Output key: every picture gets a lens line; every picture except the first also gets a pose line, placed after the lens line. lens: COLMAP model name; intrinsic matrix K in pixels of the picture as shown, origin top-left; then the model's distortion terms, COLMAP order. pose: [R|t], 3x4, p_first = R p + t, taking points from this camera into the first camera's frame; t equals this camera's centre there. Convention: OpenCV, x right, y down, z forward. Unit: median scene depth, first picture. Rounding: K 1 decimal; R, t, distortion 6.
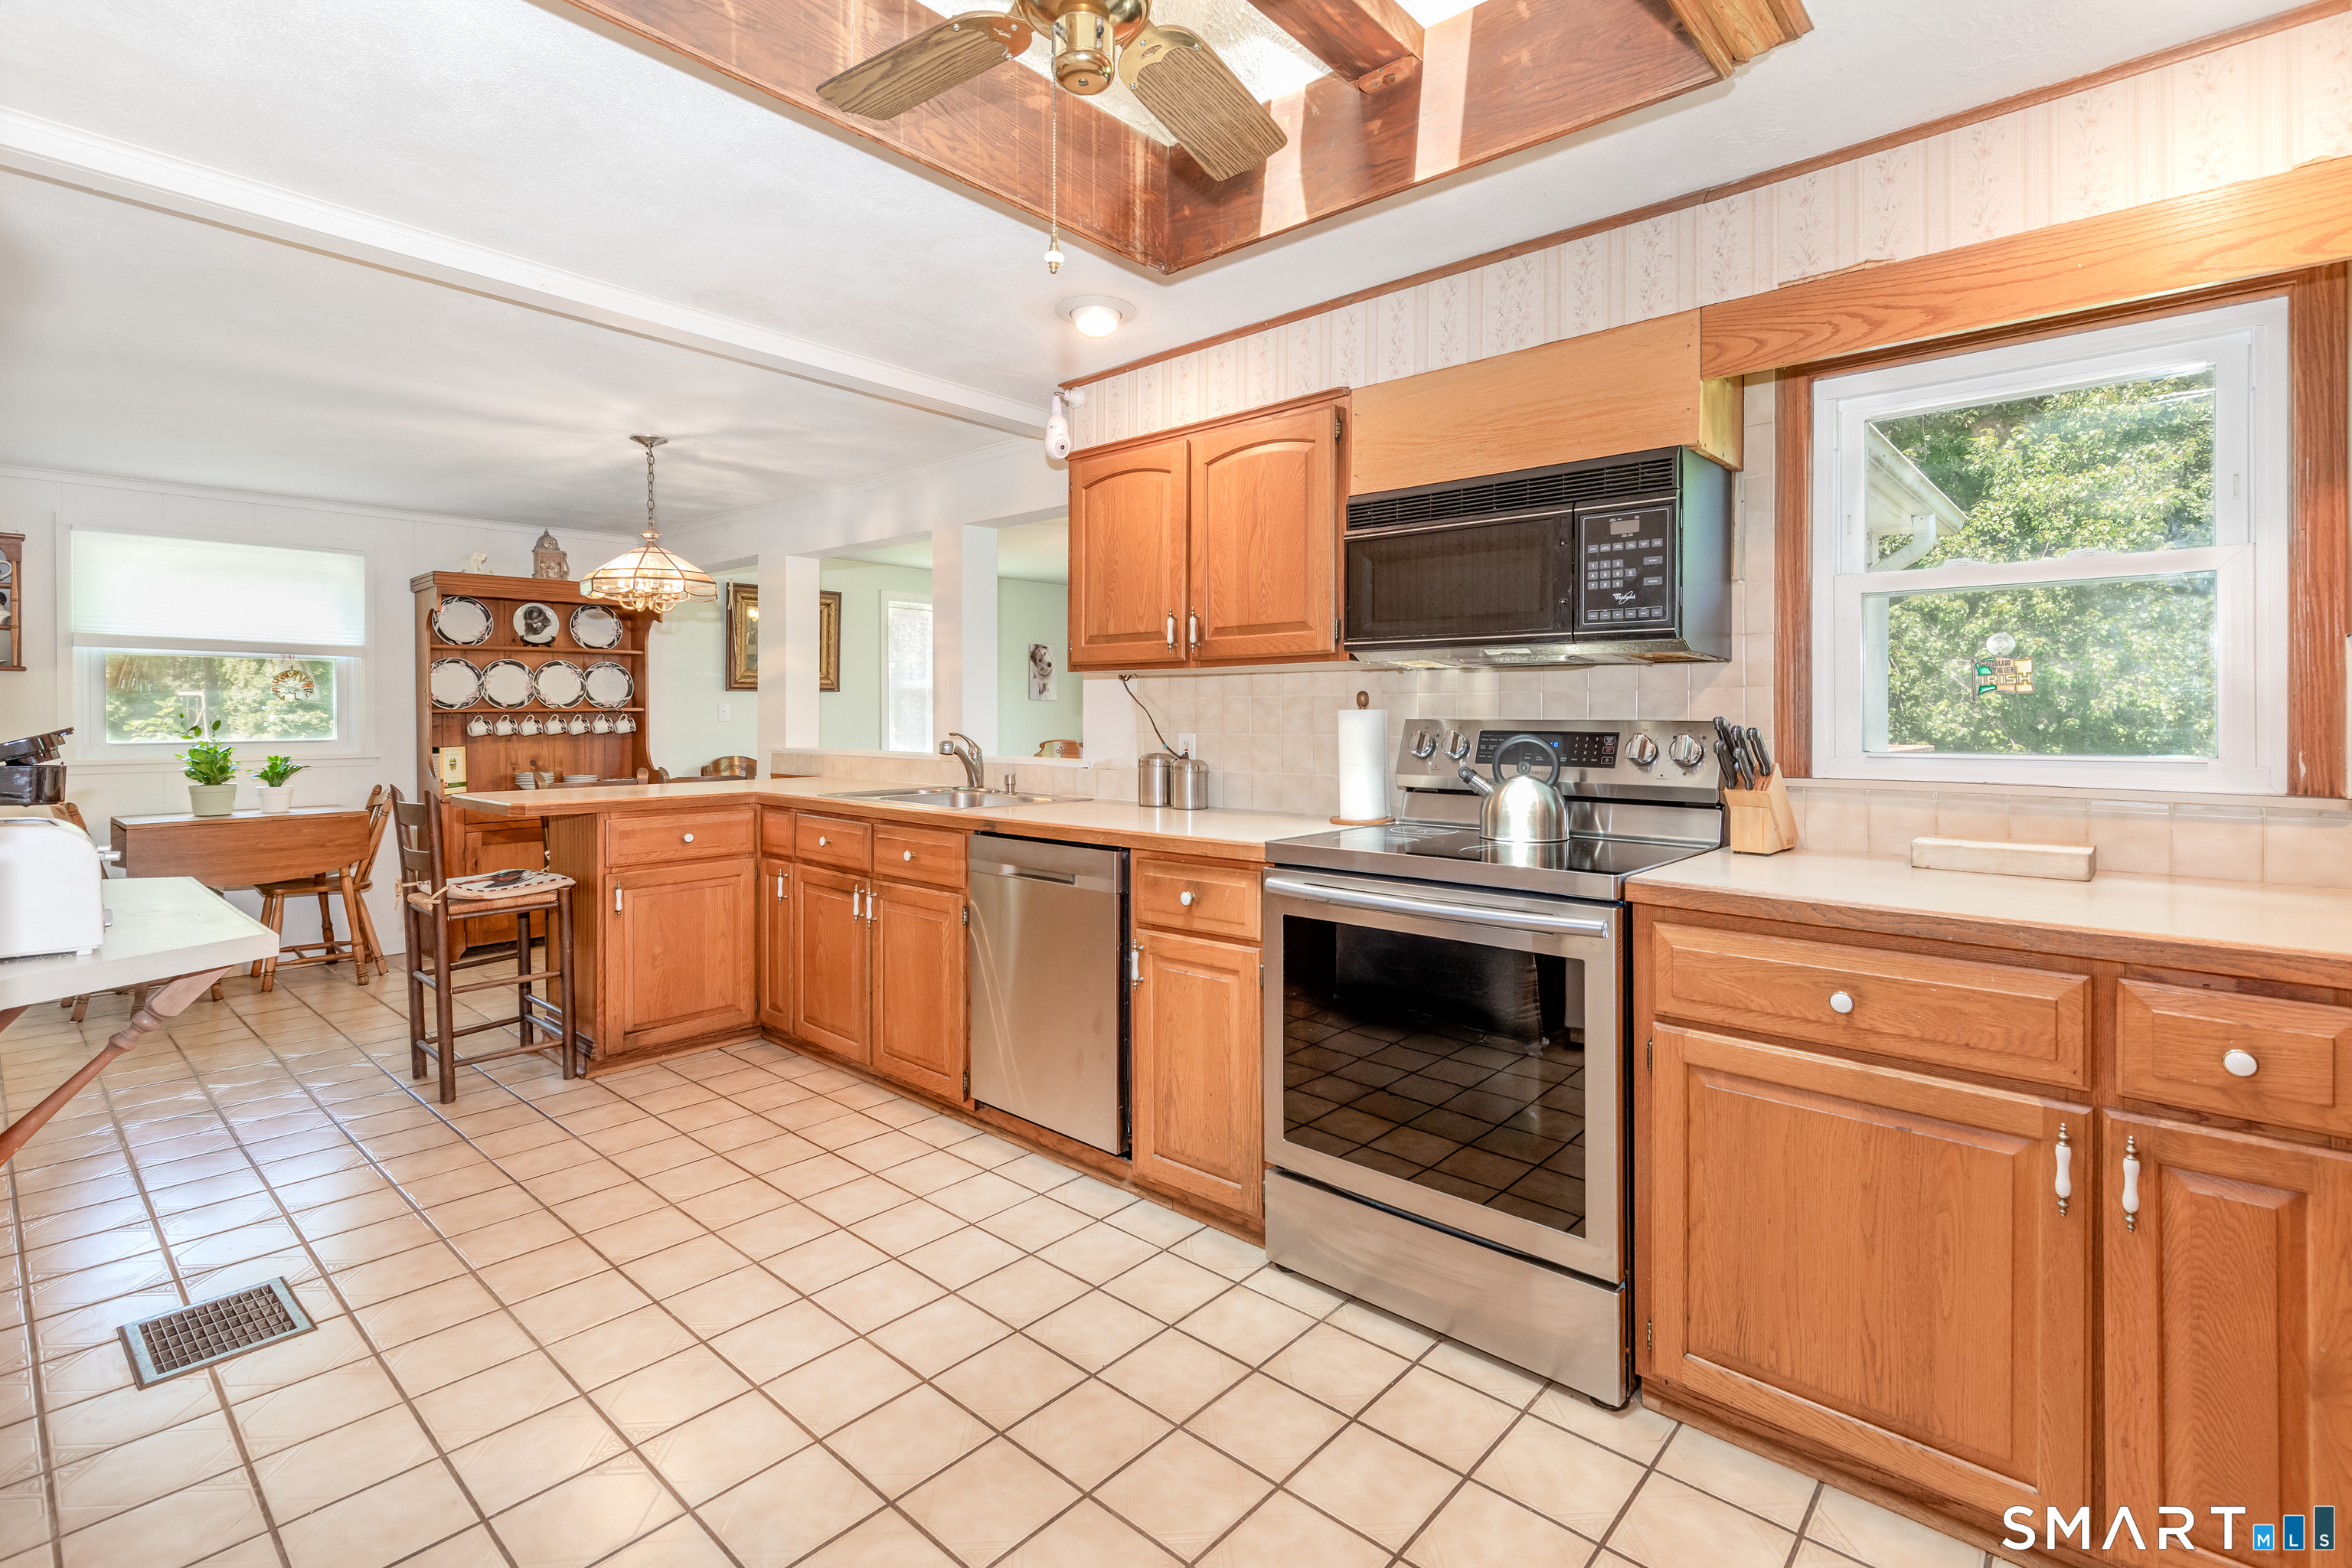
lens RADIAL K [[1095.1, 0, 1177.0], [0, 1095.1, 731.5], [0, 0, 1]] dist [0.033059, 0.000080]
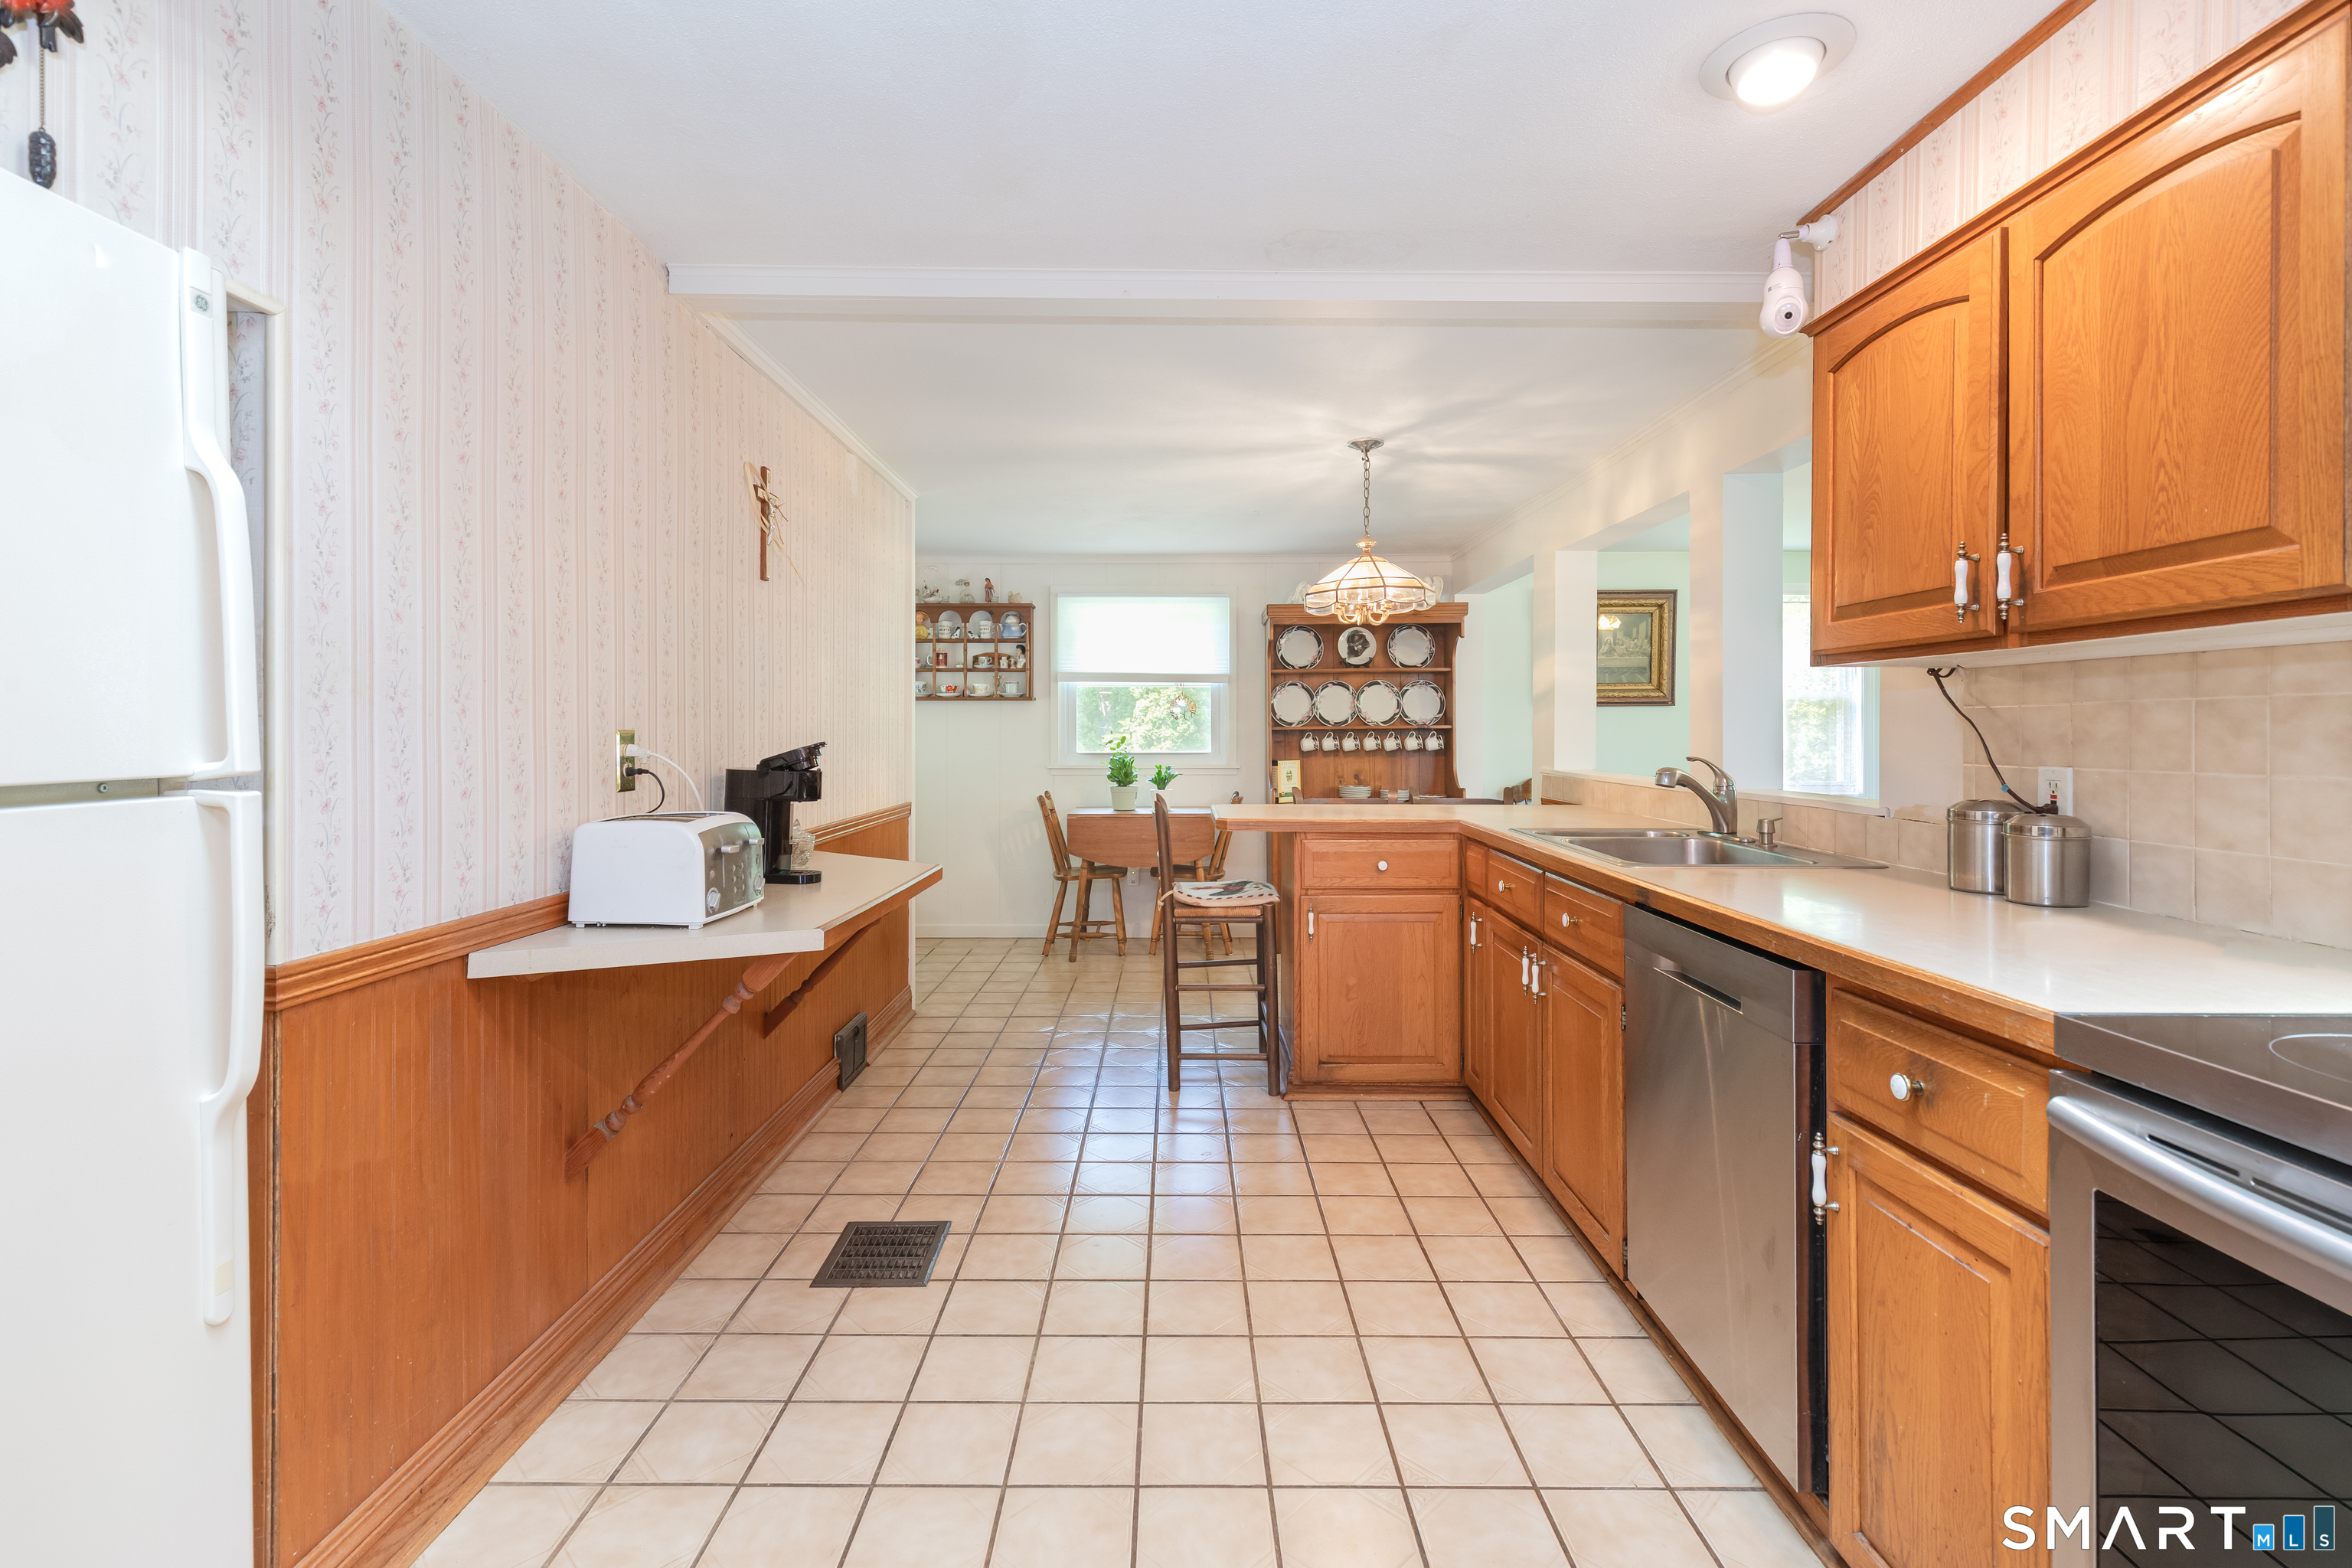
lens RADIAL K [[1071.1, 0, 1176.9], [0, 1071.1, 739.7], [0, 0, 1]] dist [0.009340, -0.000921]
pose [[0.672189, 0.007456, -0.740342, 0.109203], [-0.013472, 0.999907, -0.002161, -0.004850], [0.740257, 0.011427, 0.672227, 0.283158]]
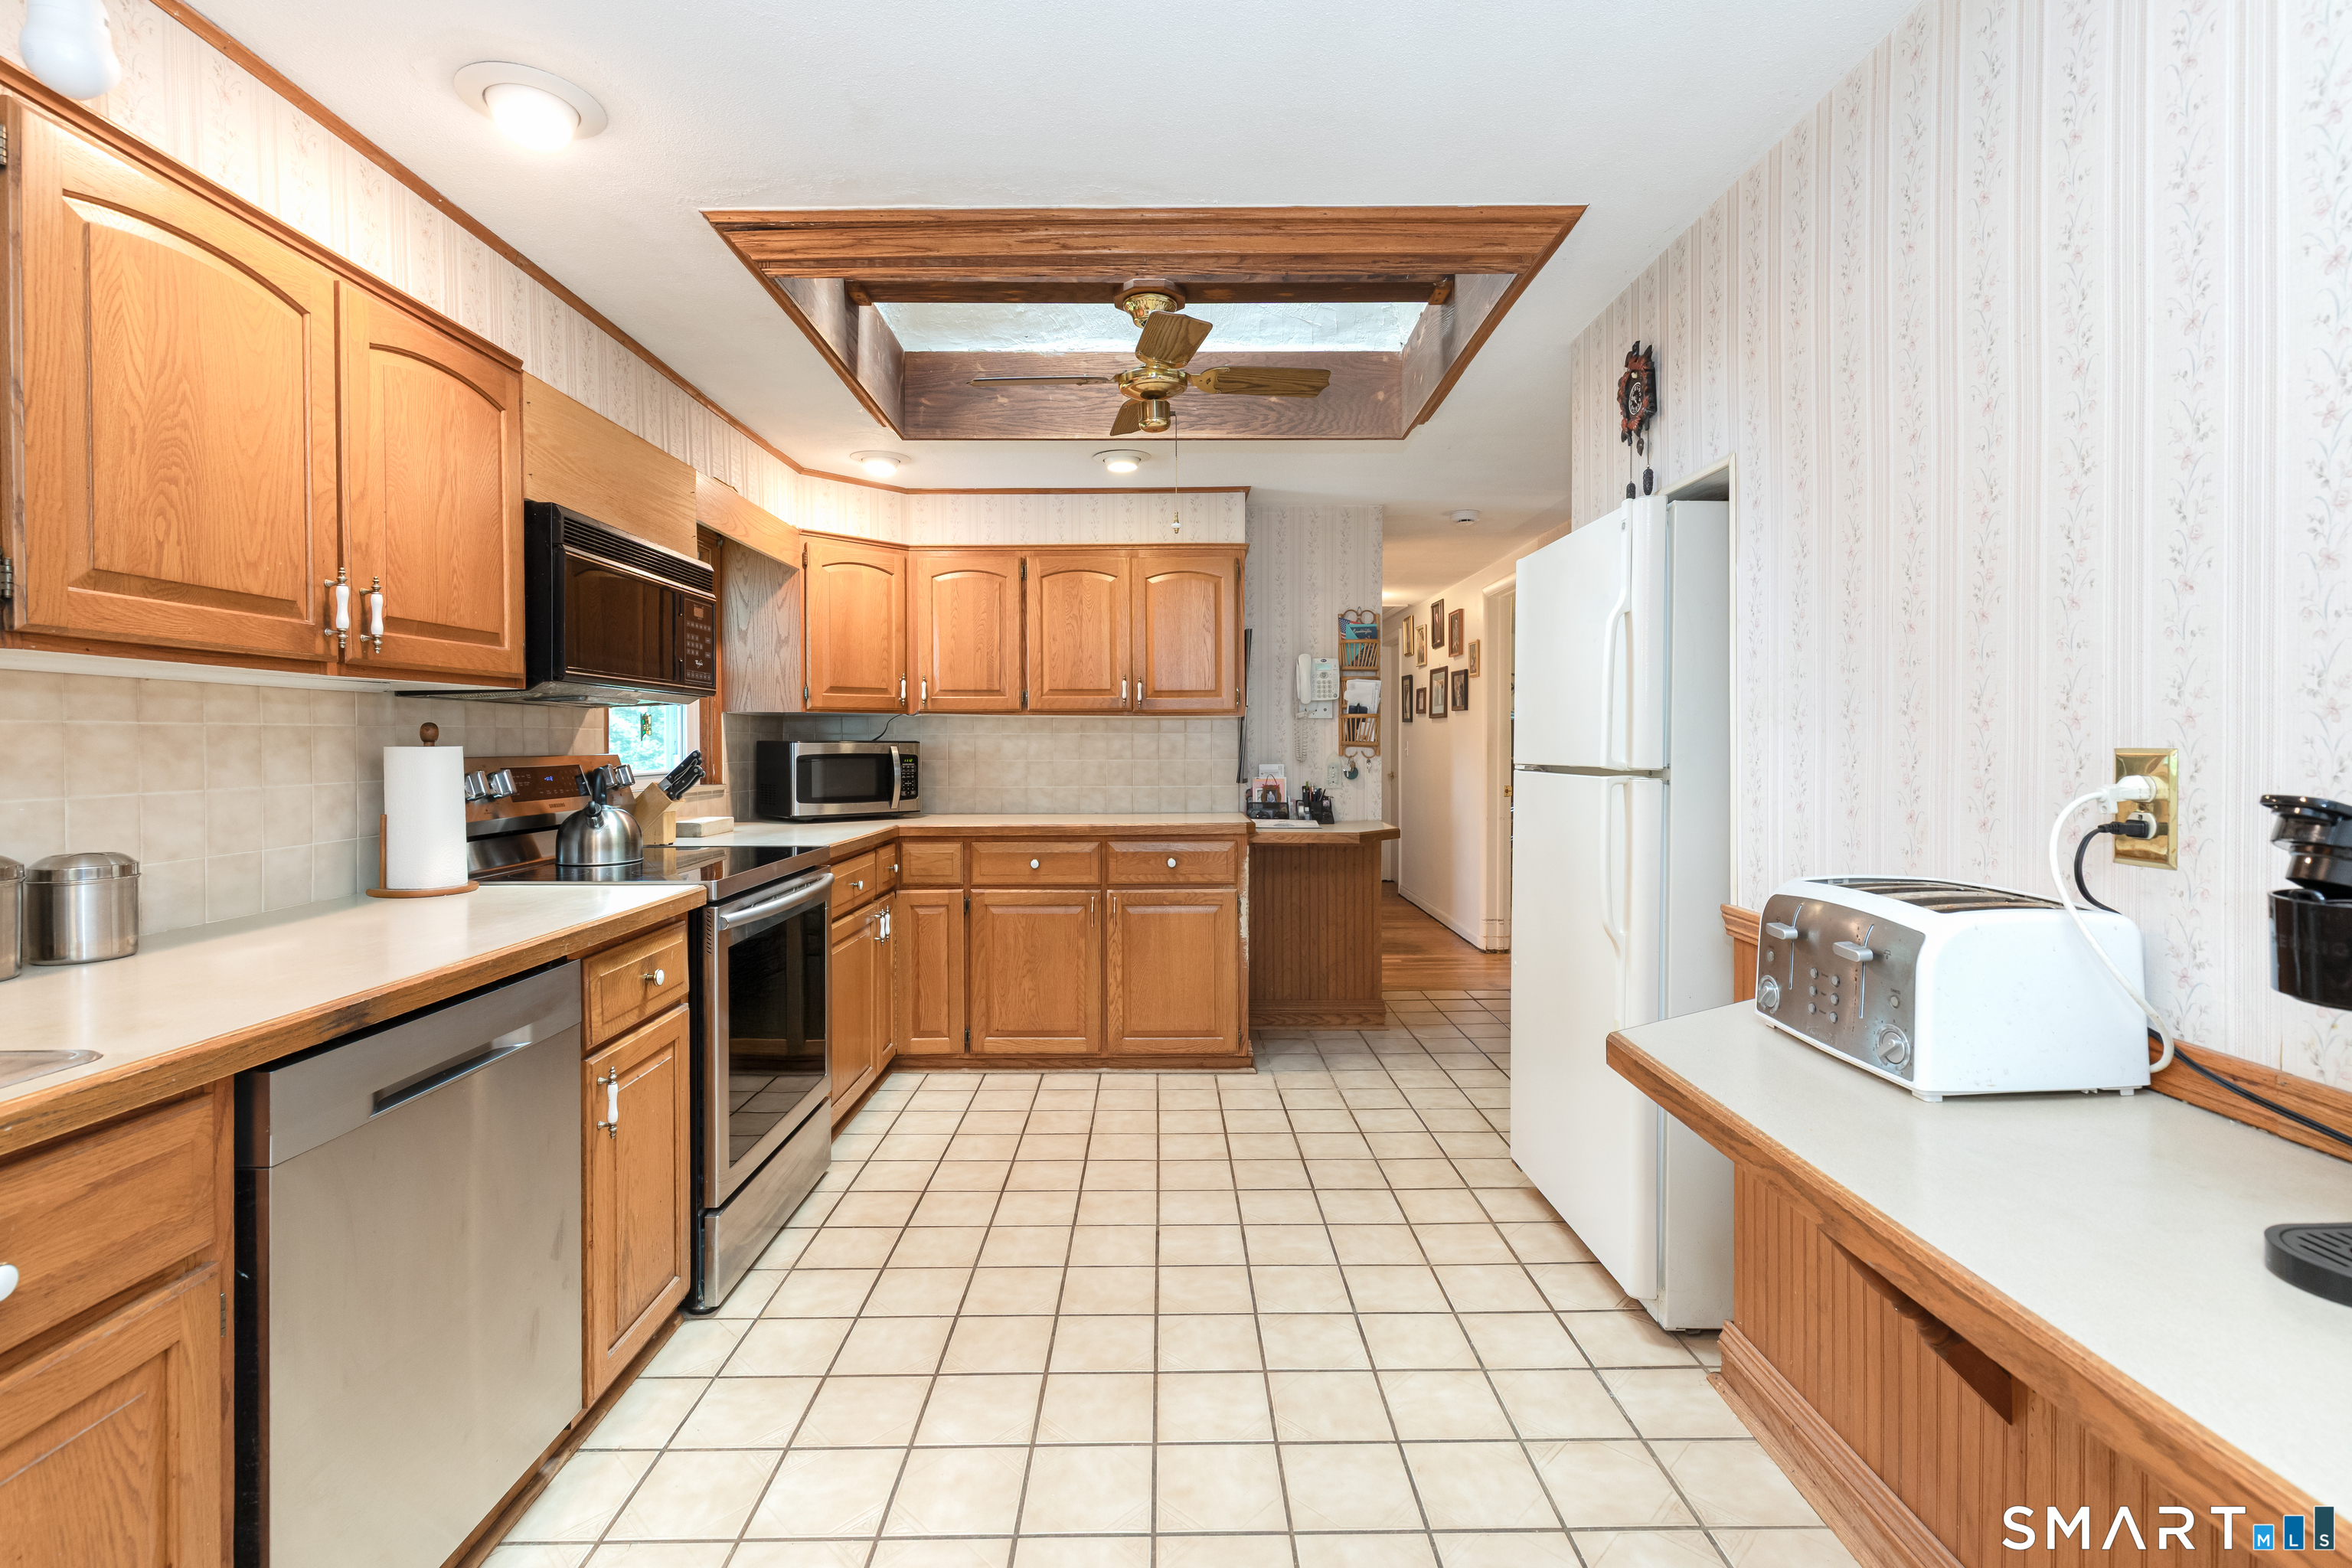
lens RADIAL K [[1095.1, 0, 1177.0], [0, 1095.1, 731.5], [0, 0, 1]] dist [0.033059, 0.000080]
pose [[-0.679654, 0.008982, 0.733478, -0.614394], [0.017572, 0.999837, 0.004039, -0.019185], [-0.733322, 0.015634, -0.679702, 0.907843]]
